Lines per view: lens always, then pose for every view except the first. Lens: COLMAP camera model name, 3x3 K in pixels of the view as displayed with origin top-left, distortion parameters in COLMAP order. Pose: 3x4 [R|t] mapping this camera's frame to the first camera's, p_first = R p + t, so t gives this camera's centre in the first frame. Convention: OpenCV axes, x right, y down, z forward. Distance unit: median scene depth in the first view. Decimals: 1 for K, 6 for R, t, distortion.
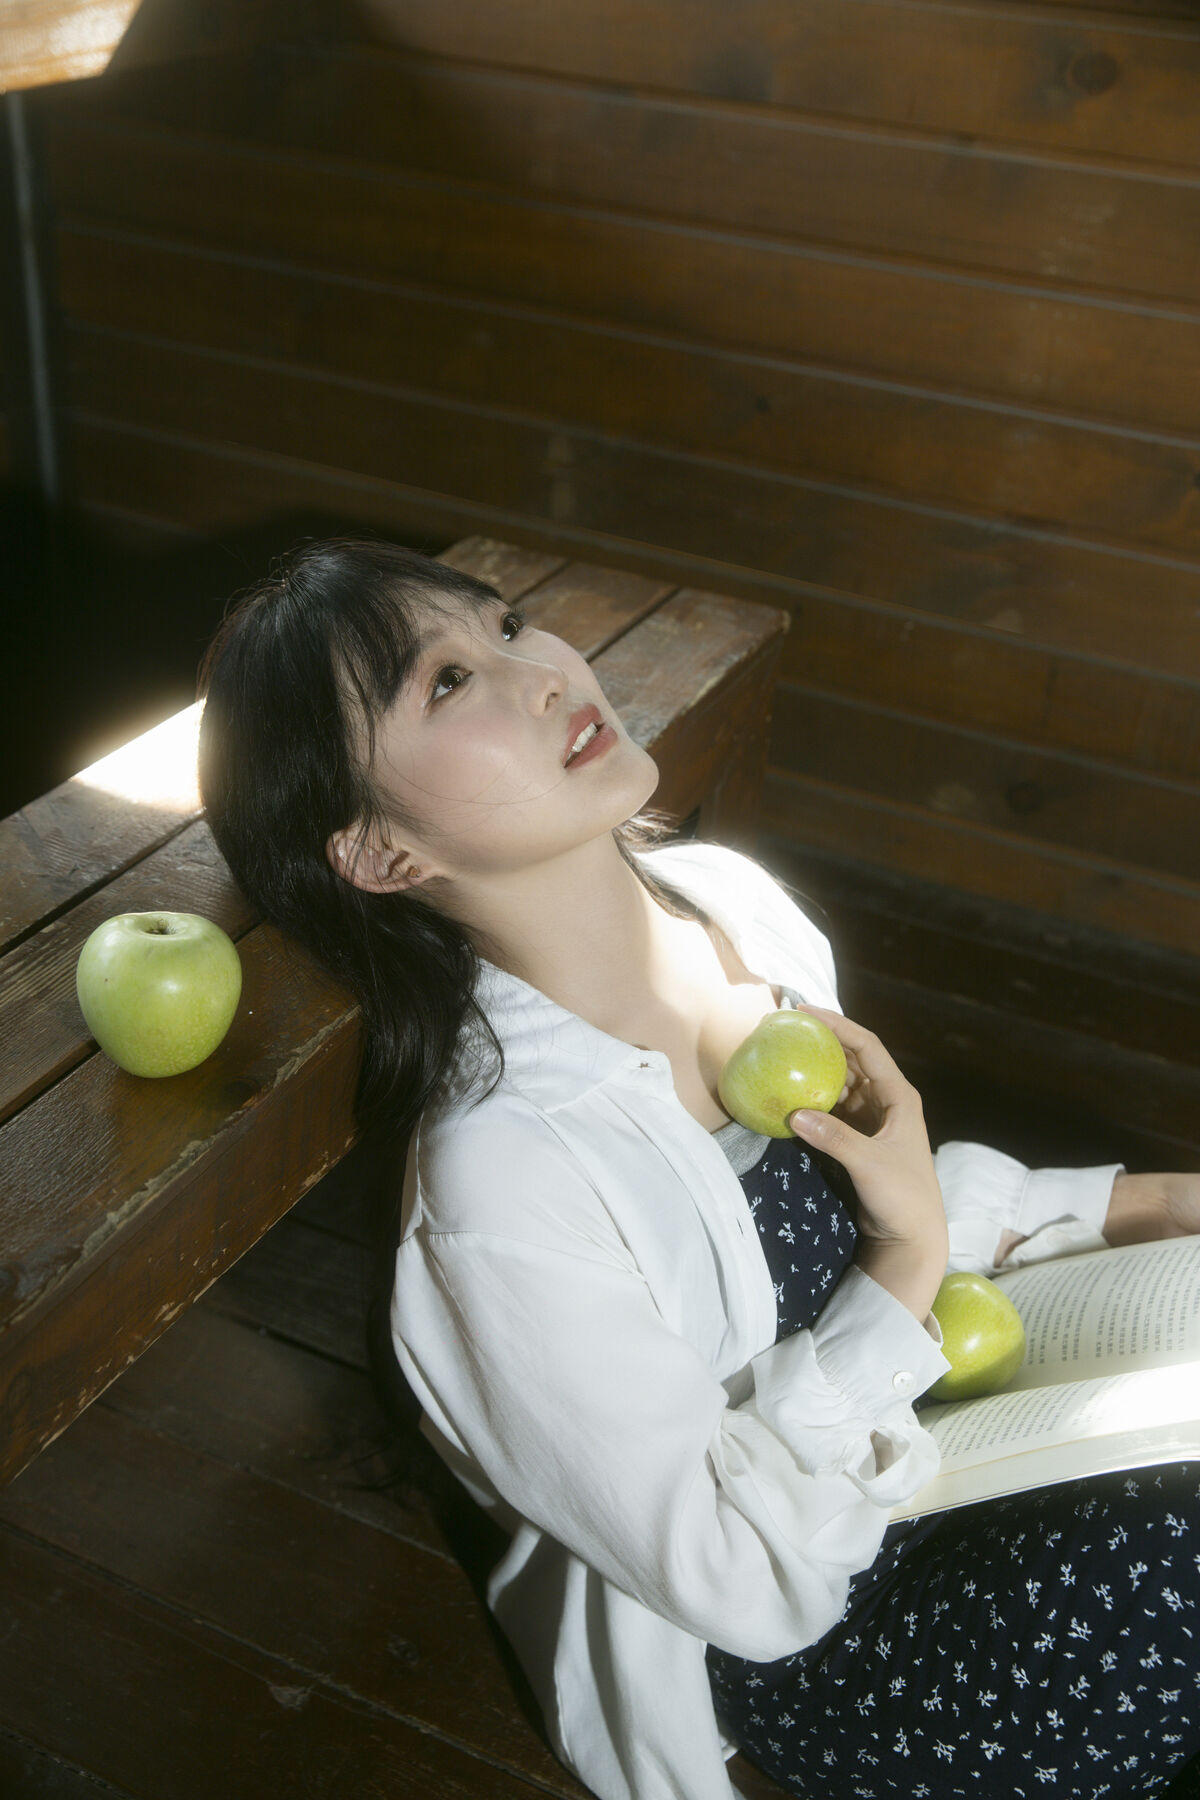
lens RADIAL K [[1971.2, 0, 600.0], [0, 1971.2, 900.0], [0, 0, 1]] dist [0.042143, 0.022355]
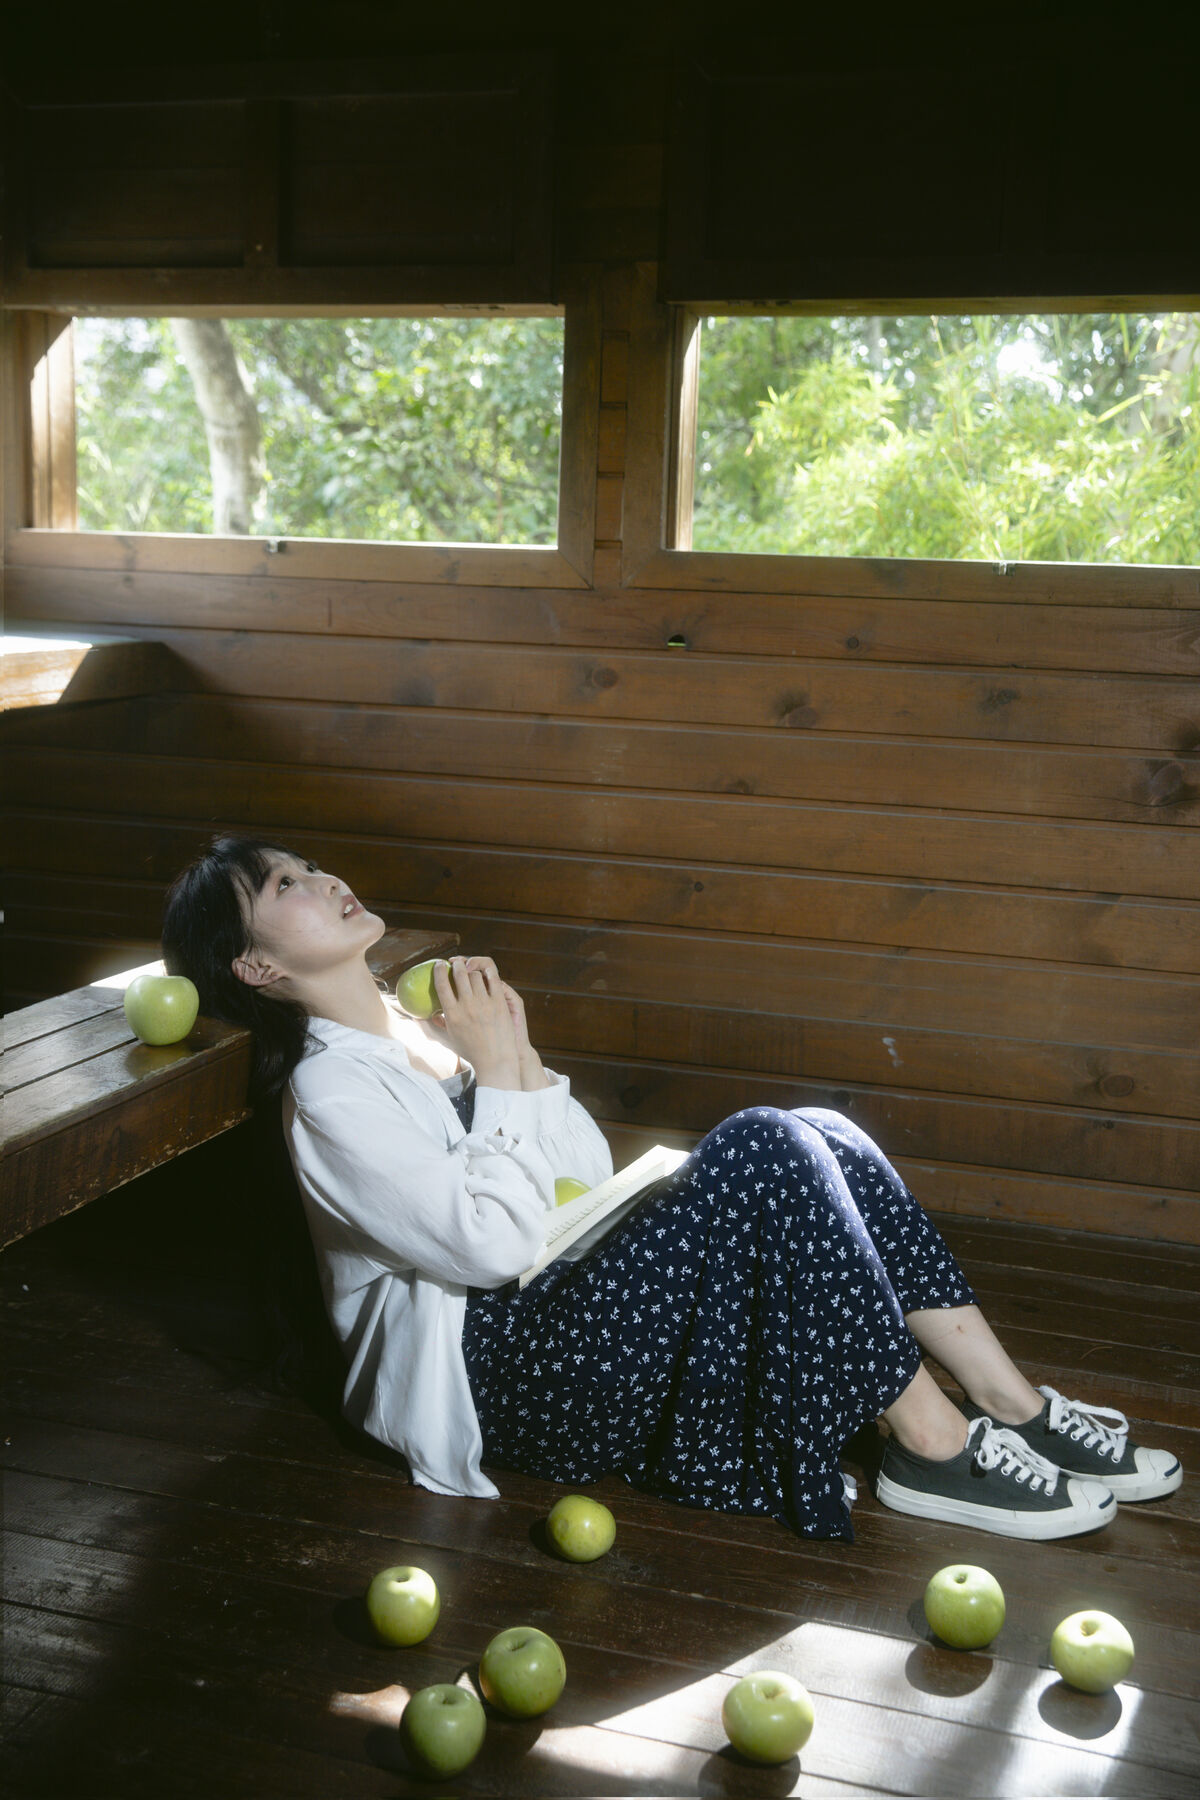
lens RADIAL K [[1971.2, 0, 600.0], [0, 1971.2, 900.0], [0, 0, 1]] dist [0.042143, 0.022355]
pose [[0.989475, -0.059180, 0.132046, -0.021694], [0.102297, 0.931495, -0.349075, 0.694535], [-0.102342, 0.358909, 0.927745, -1.047129]]
